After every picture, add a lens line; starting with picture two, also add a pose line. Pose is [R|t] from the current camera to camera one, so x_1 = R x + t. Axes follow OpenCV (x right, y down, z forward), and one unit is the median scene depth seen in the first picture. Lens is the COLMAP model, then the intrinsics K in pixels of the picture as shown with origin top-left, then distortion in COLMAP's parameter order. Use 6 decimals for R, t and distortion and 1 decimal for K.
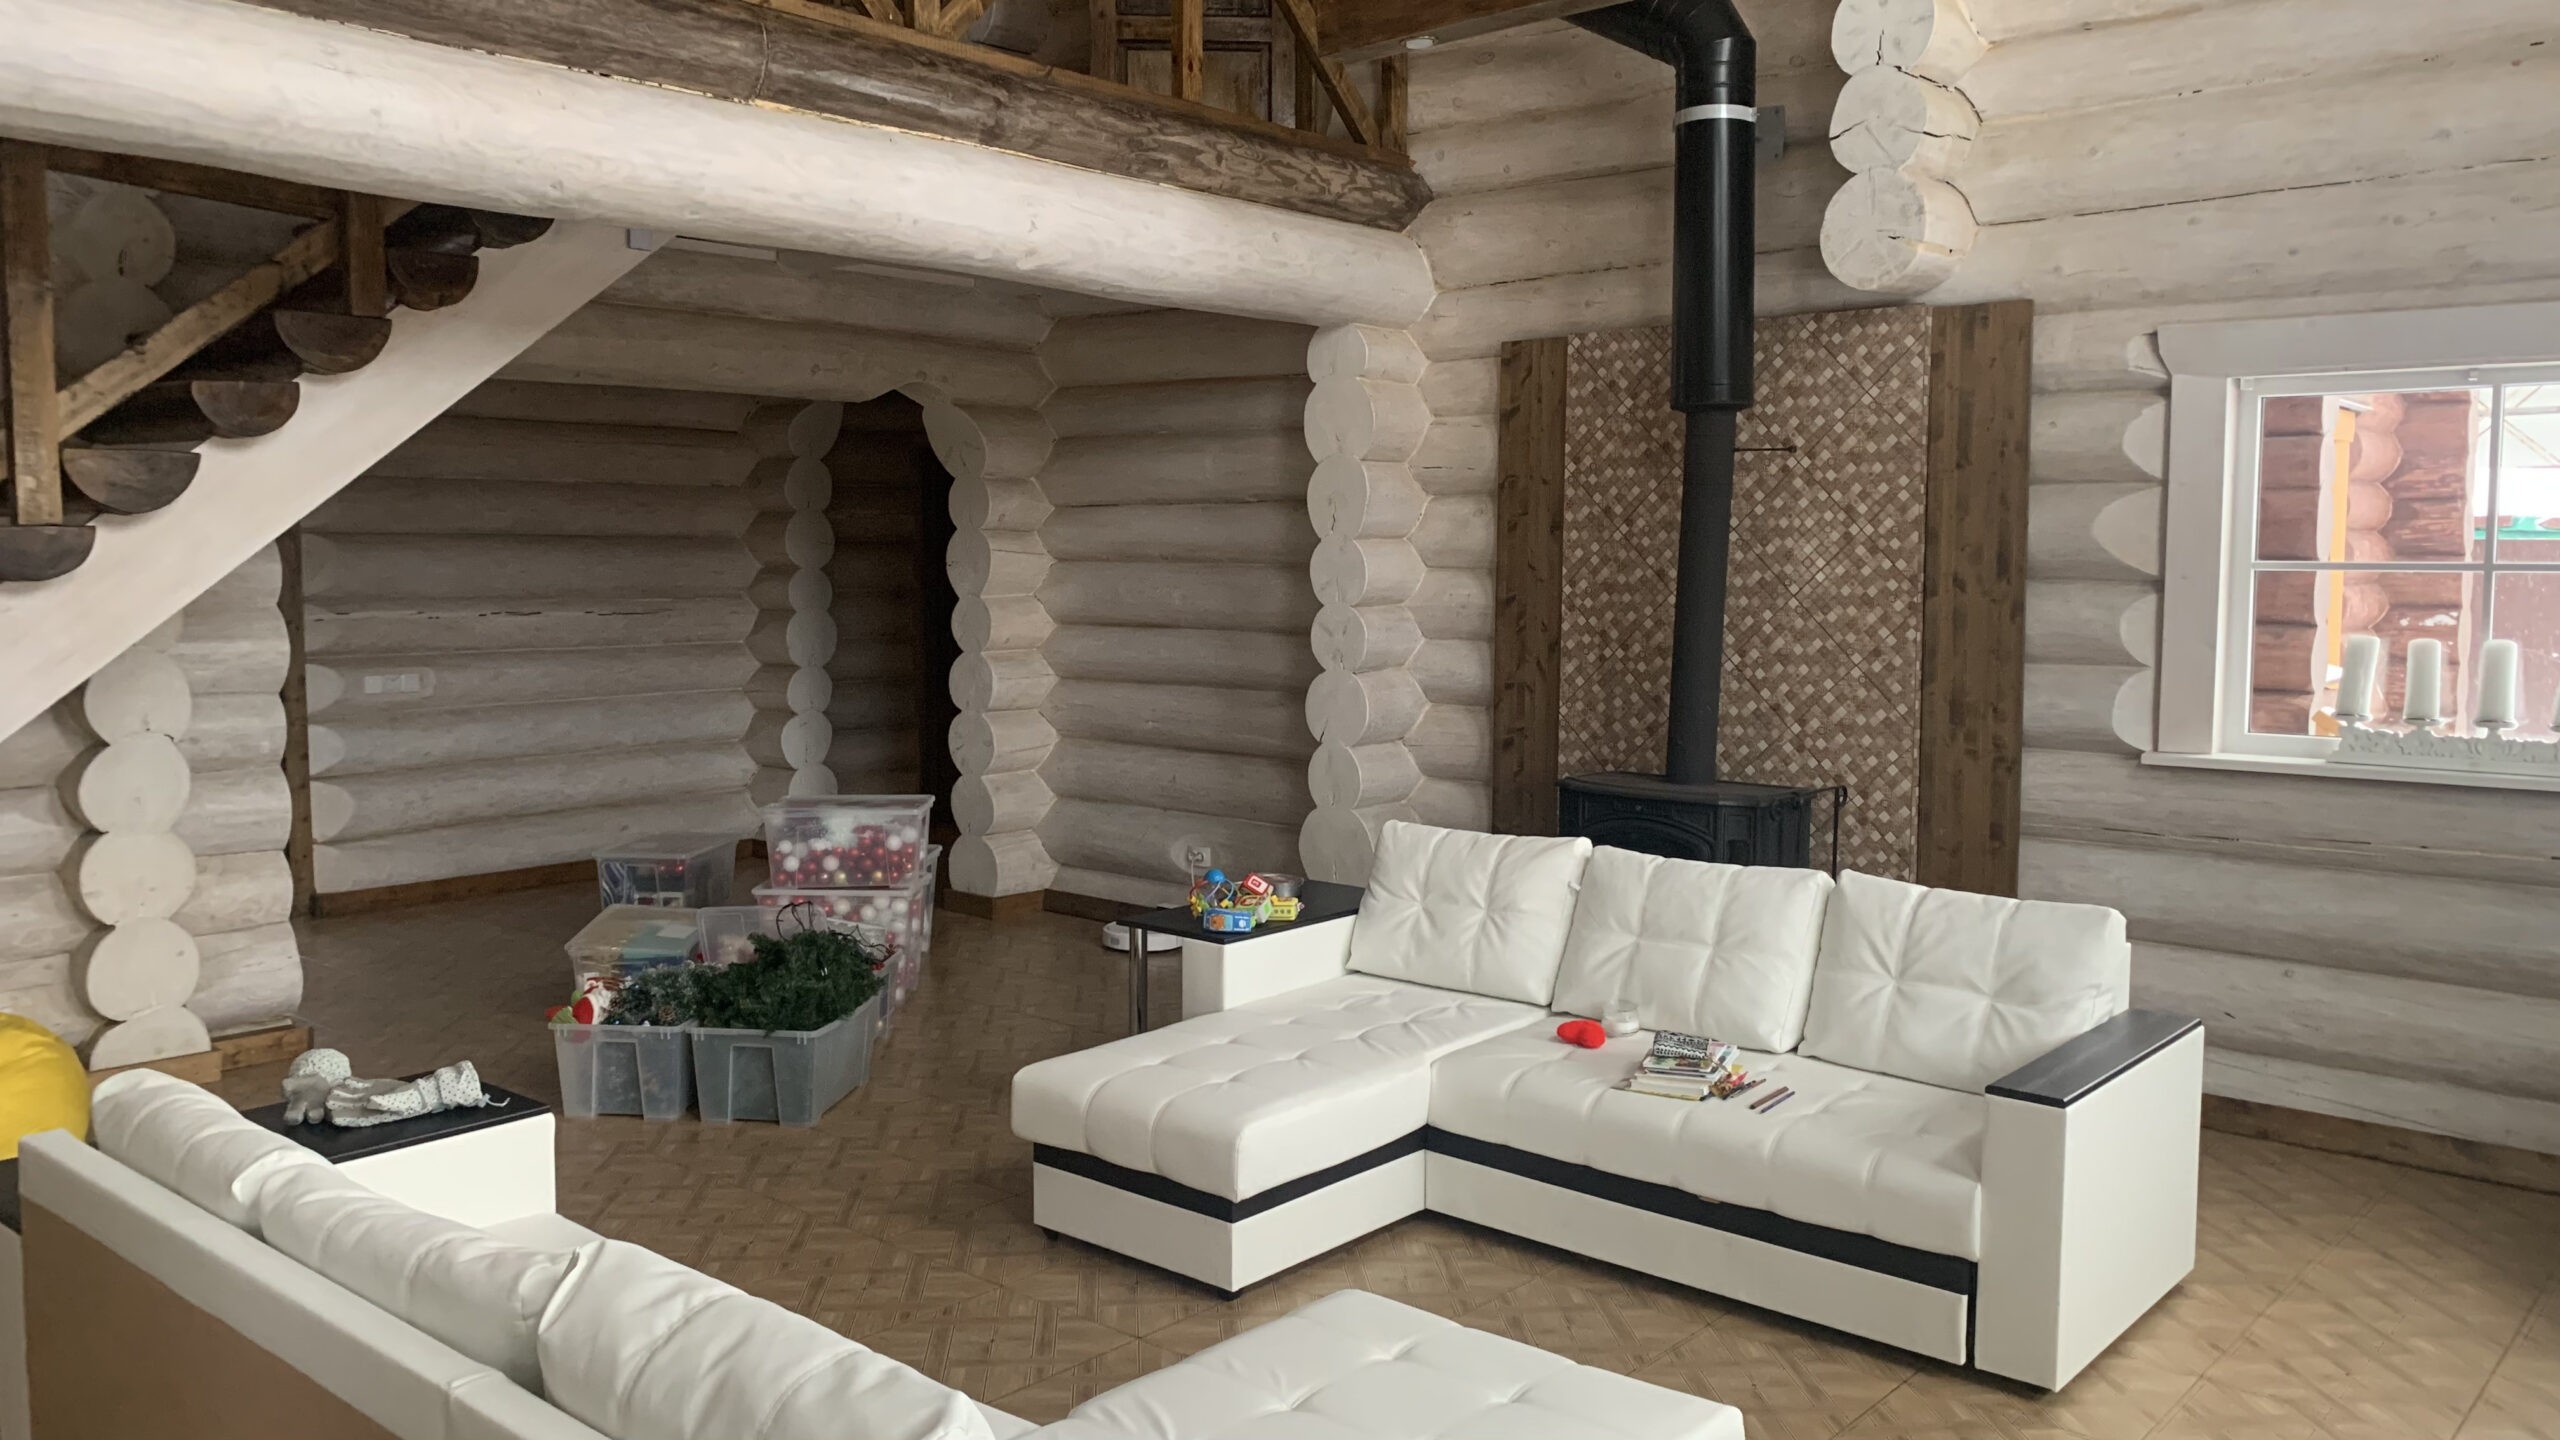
lens RADIAL K [[1951.2, 0, 1283.5], [0, 1951.2, 726.3], [0, 0, 1]] dist [0.012163, -0.006079]
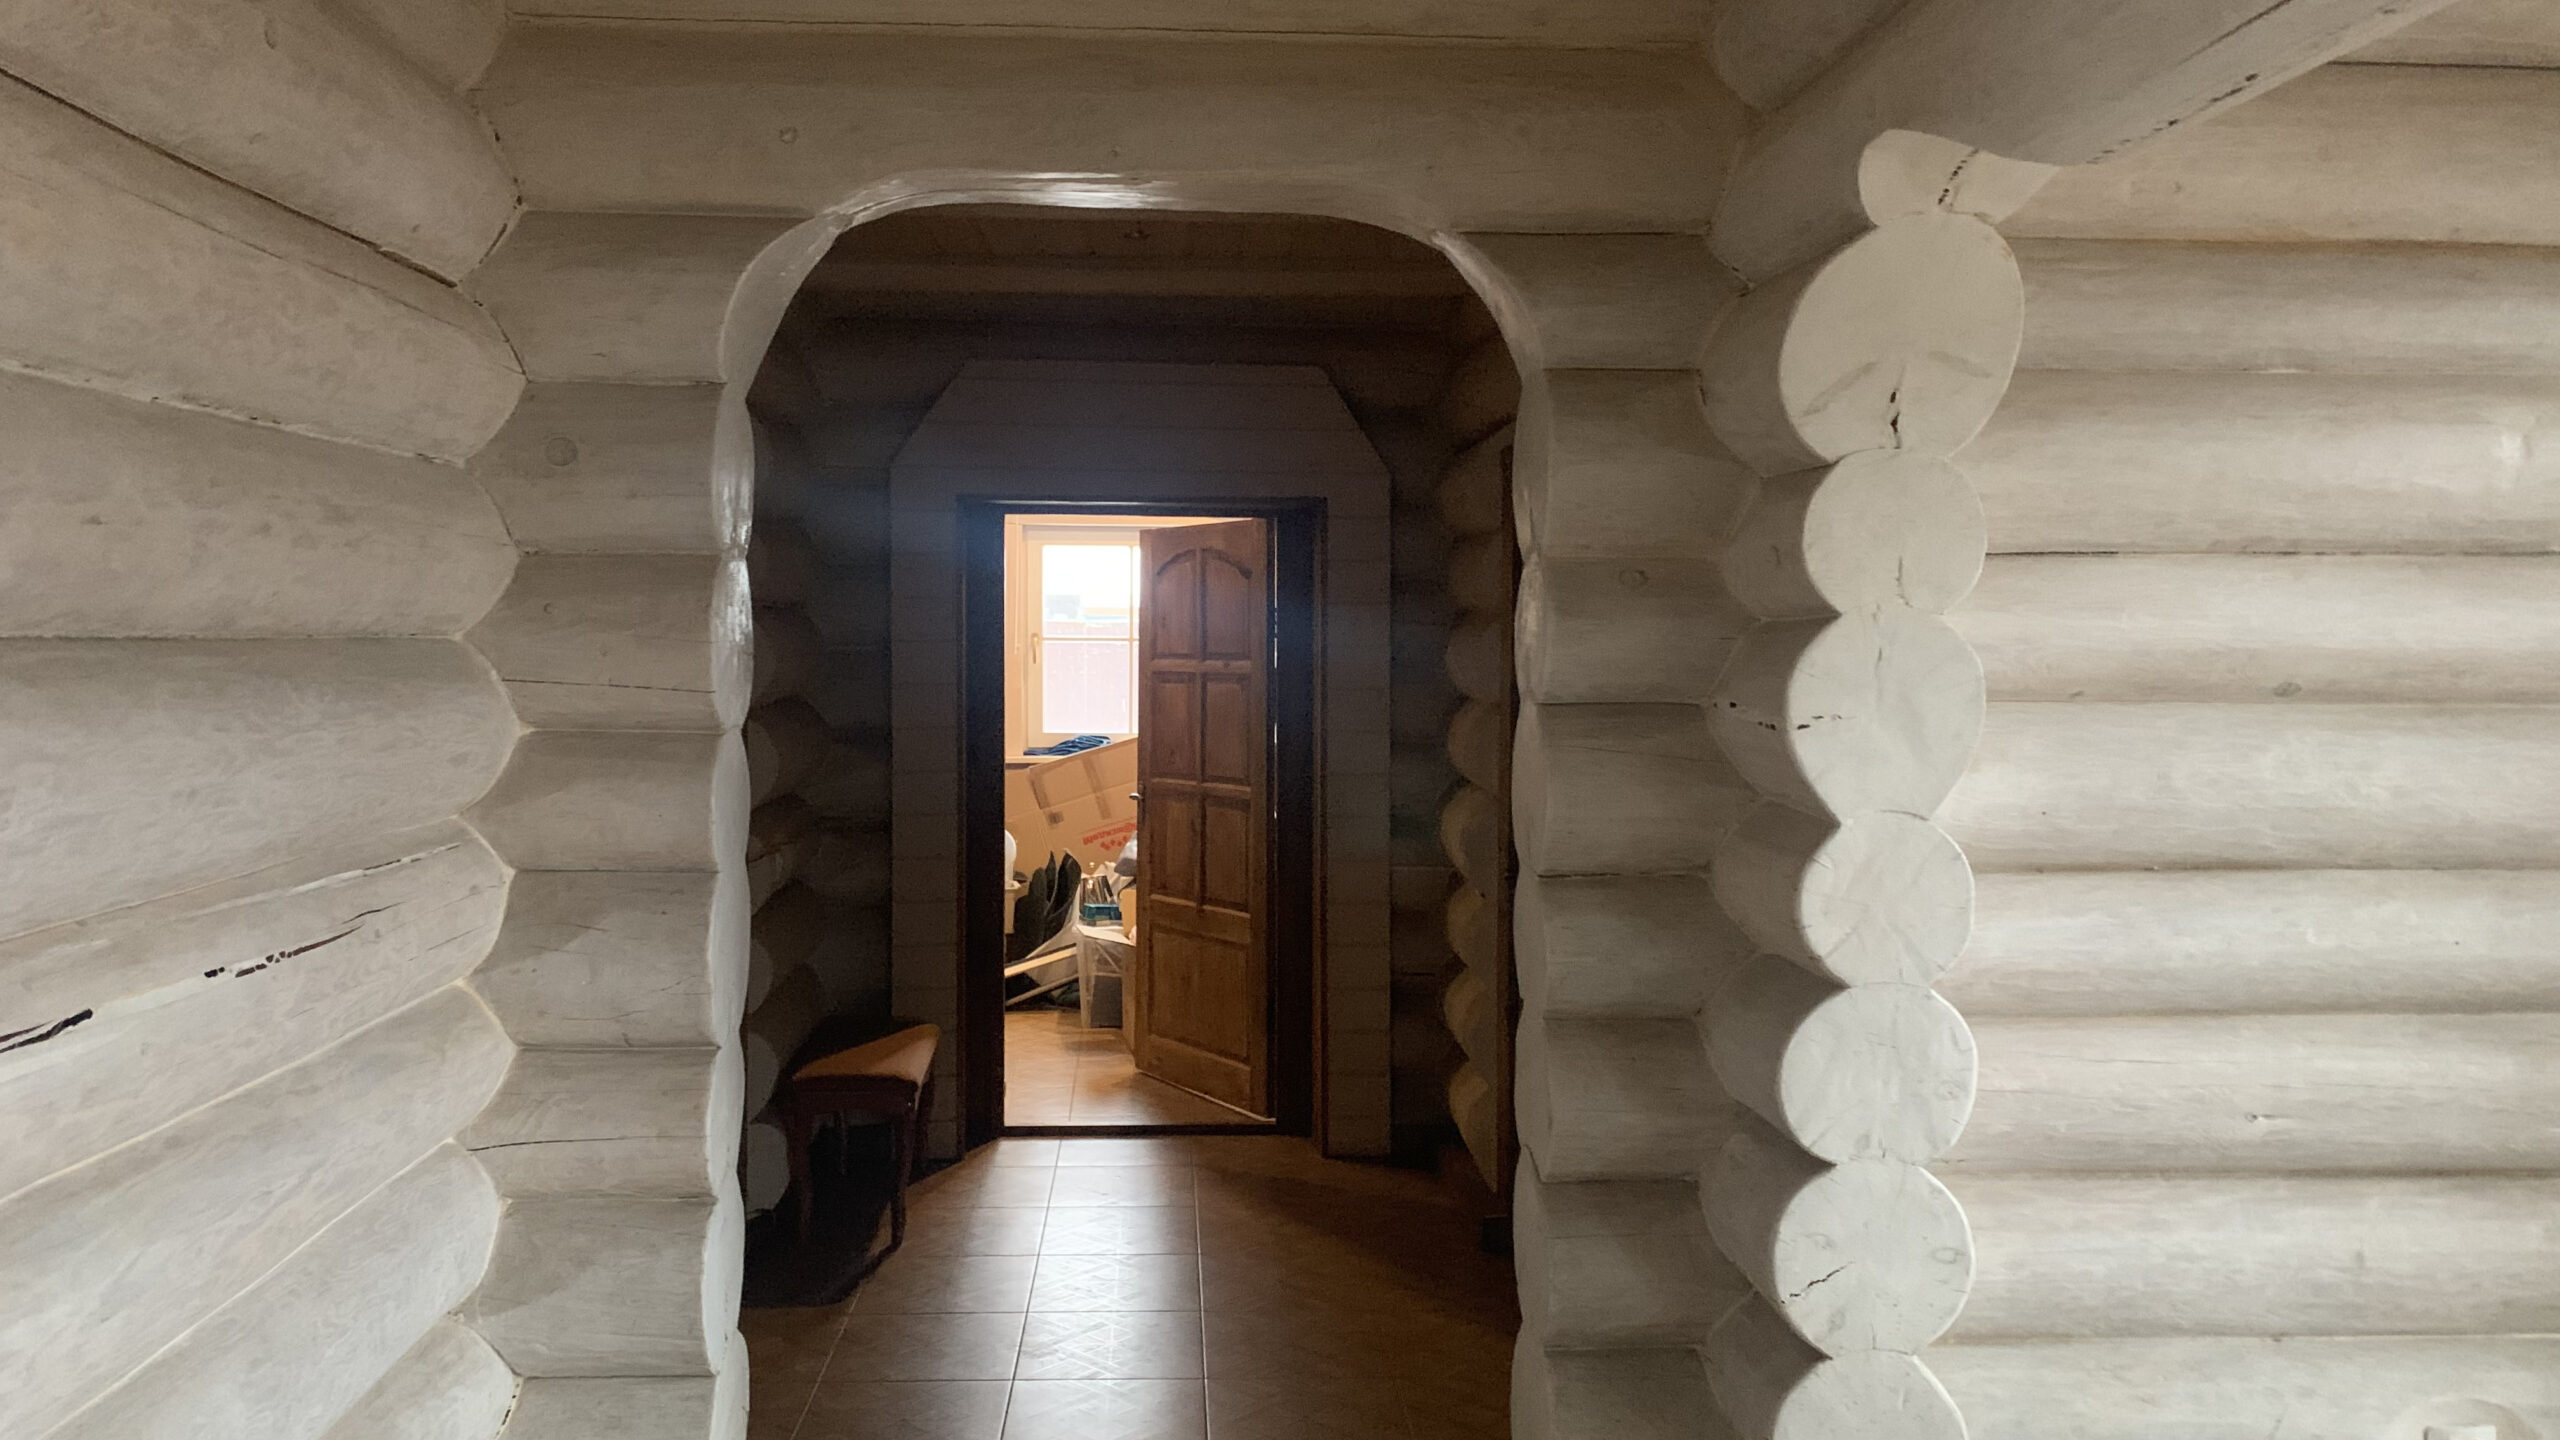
lens RADIAL K [[1951.2, 0, 1266.2], [0, 1951.2, 698.5], [0, 0, 1]] dist [0.012163, -0.006079]
pose [[0.735335, -0.026894, 0.677170, -0.489461], [0.062268, 0.997667, -0.027993, -0.089051], [-0.674837, 0.062750, 0.735294, 0.872630]]
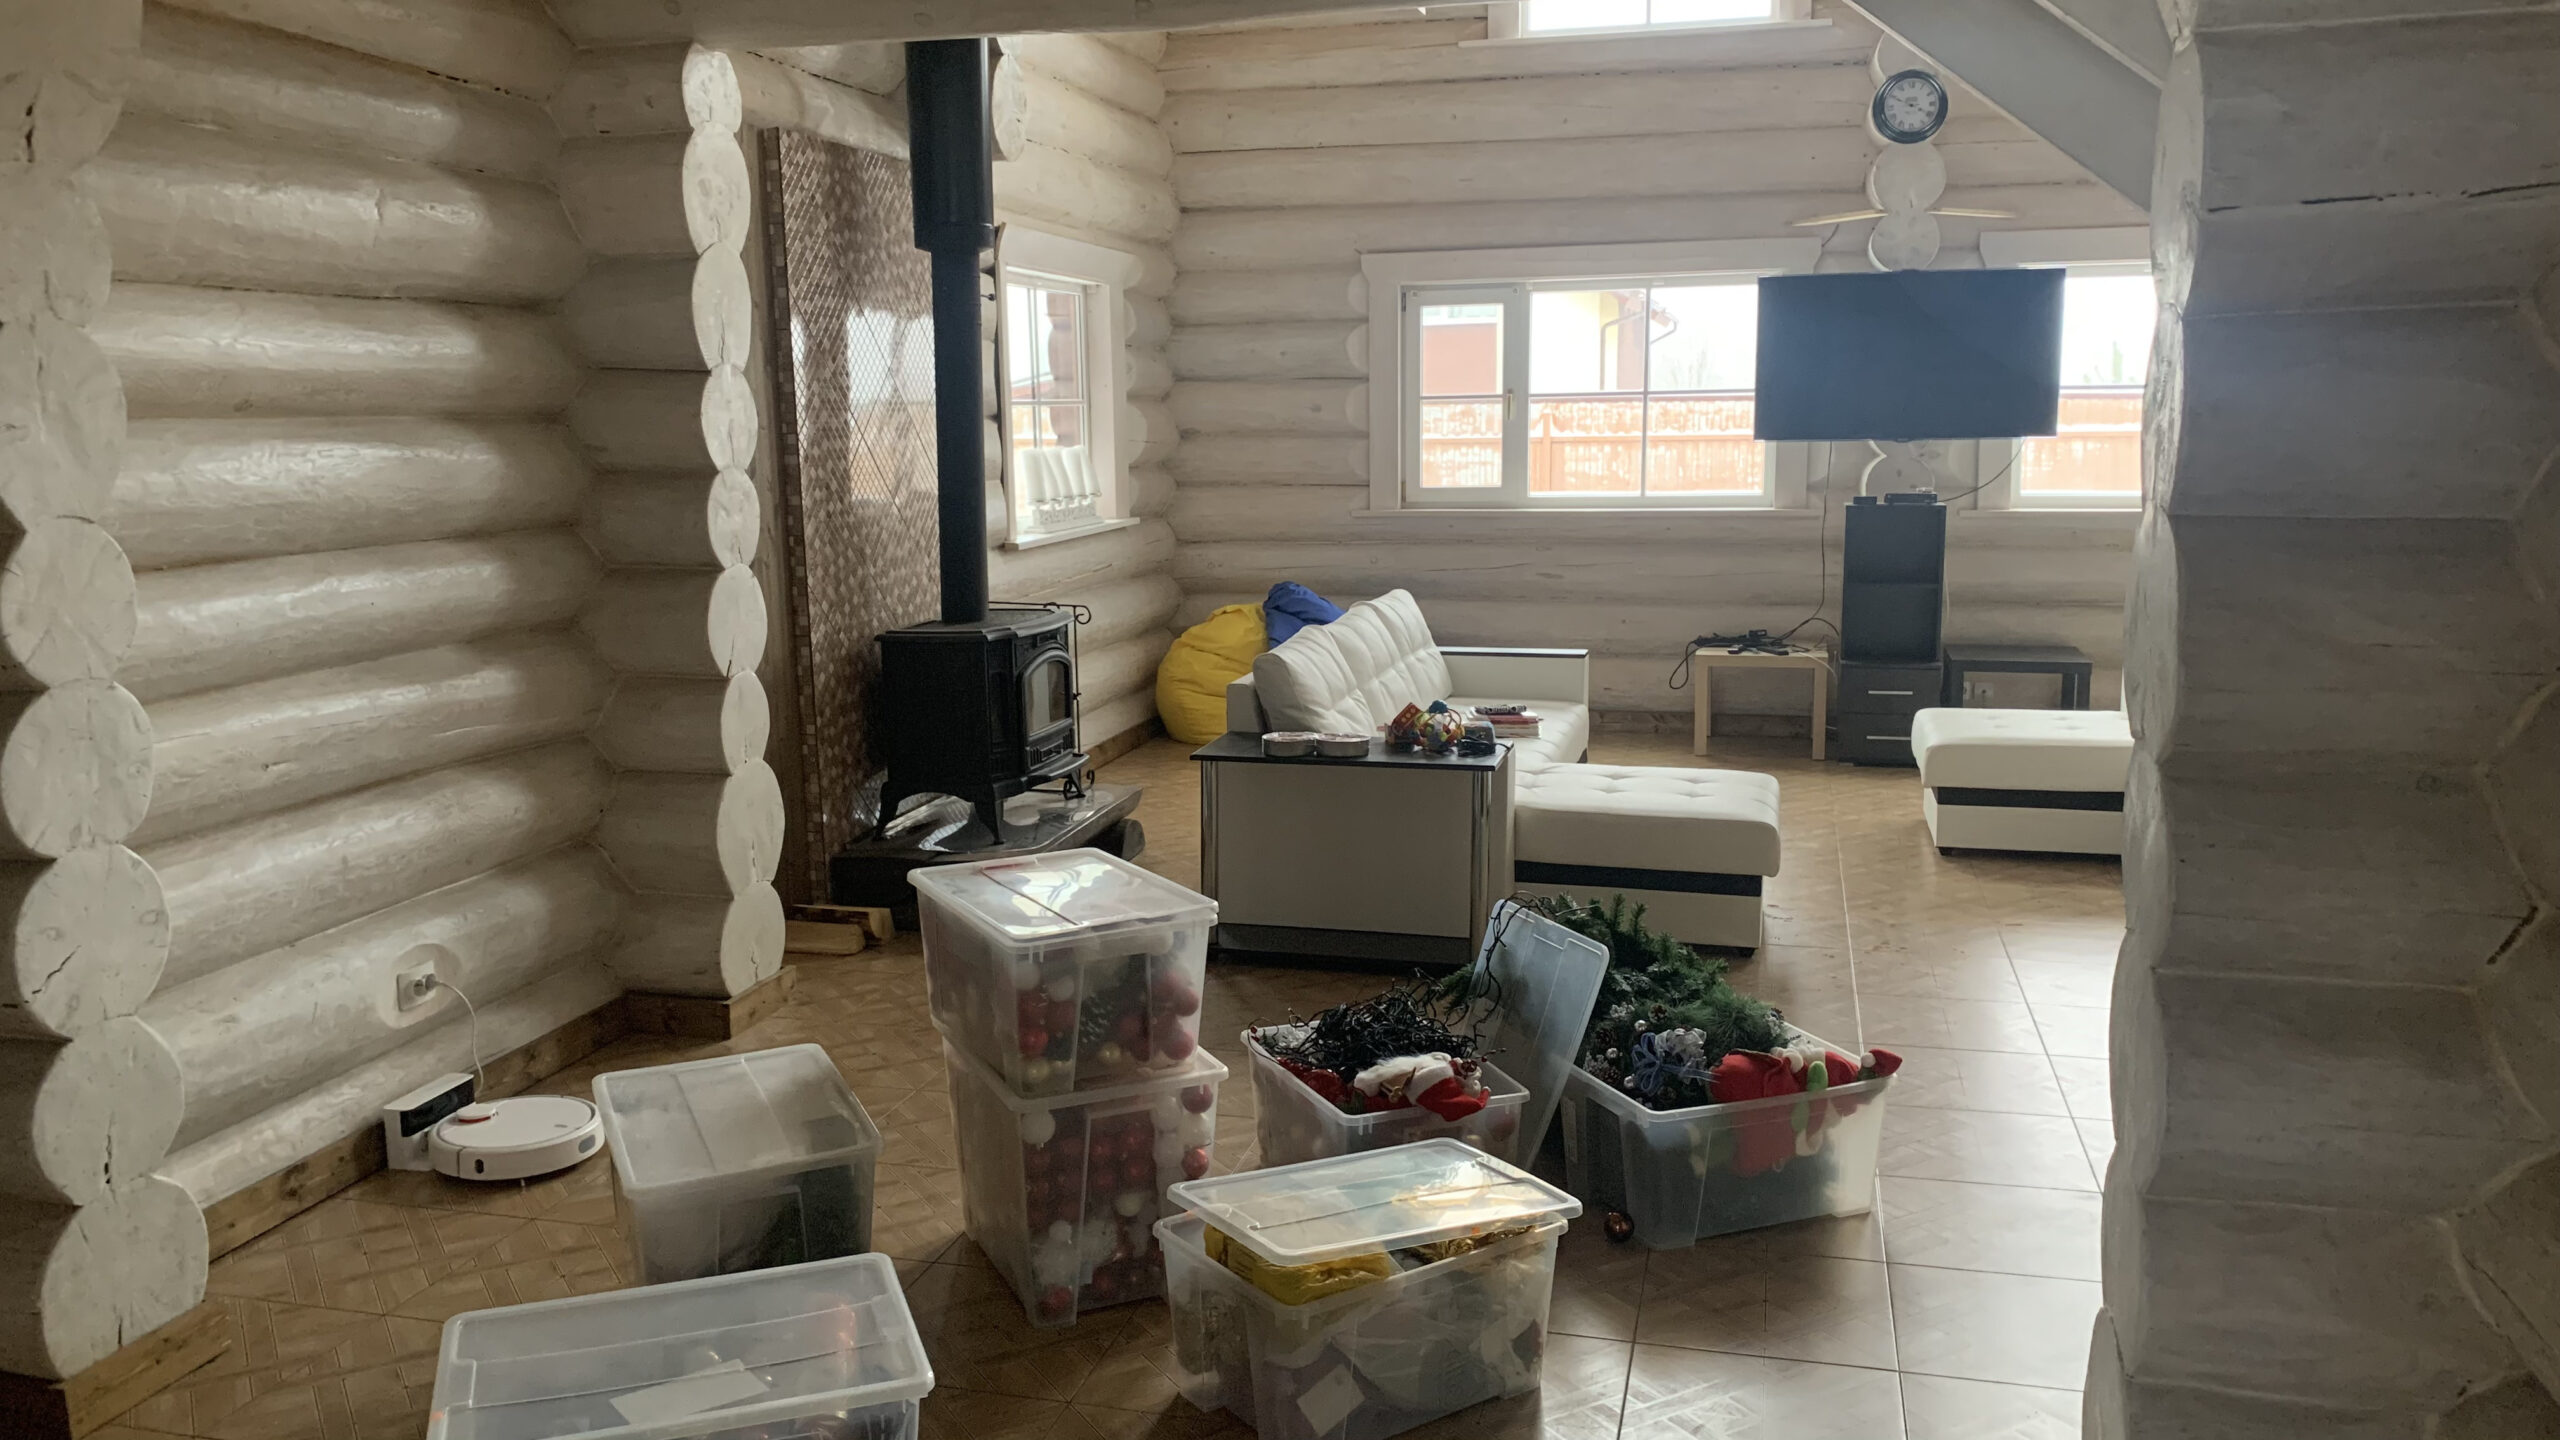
lens RADIAL K [[1951.2, 0, 1270.6], [0, 1951.2, 708.7], [0, 0, 1]] dist [0.012163, -0.006079]
pose [[-0.443266, -0.139179, 0.885520, -0.603008], [0.089745, 0.976019, 0.198327, -0.089166], [-0.891886, 0.167382, -0.420145, 1.014343]]
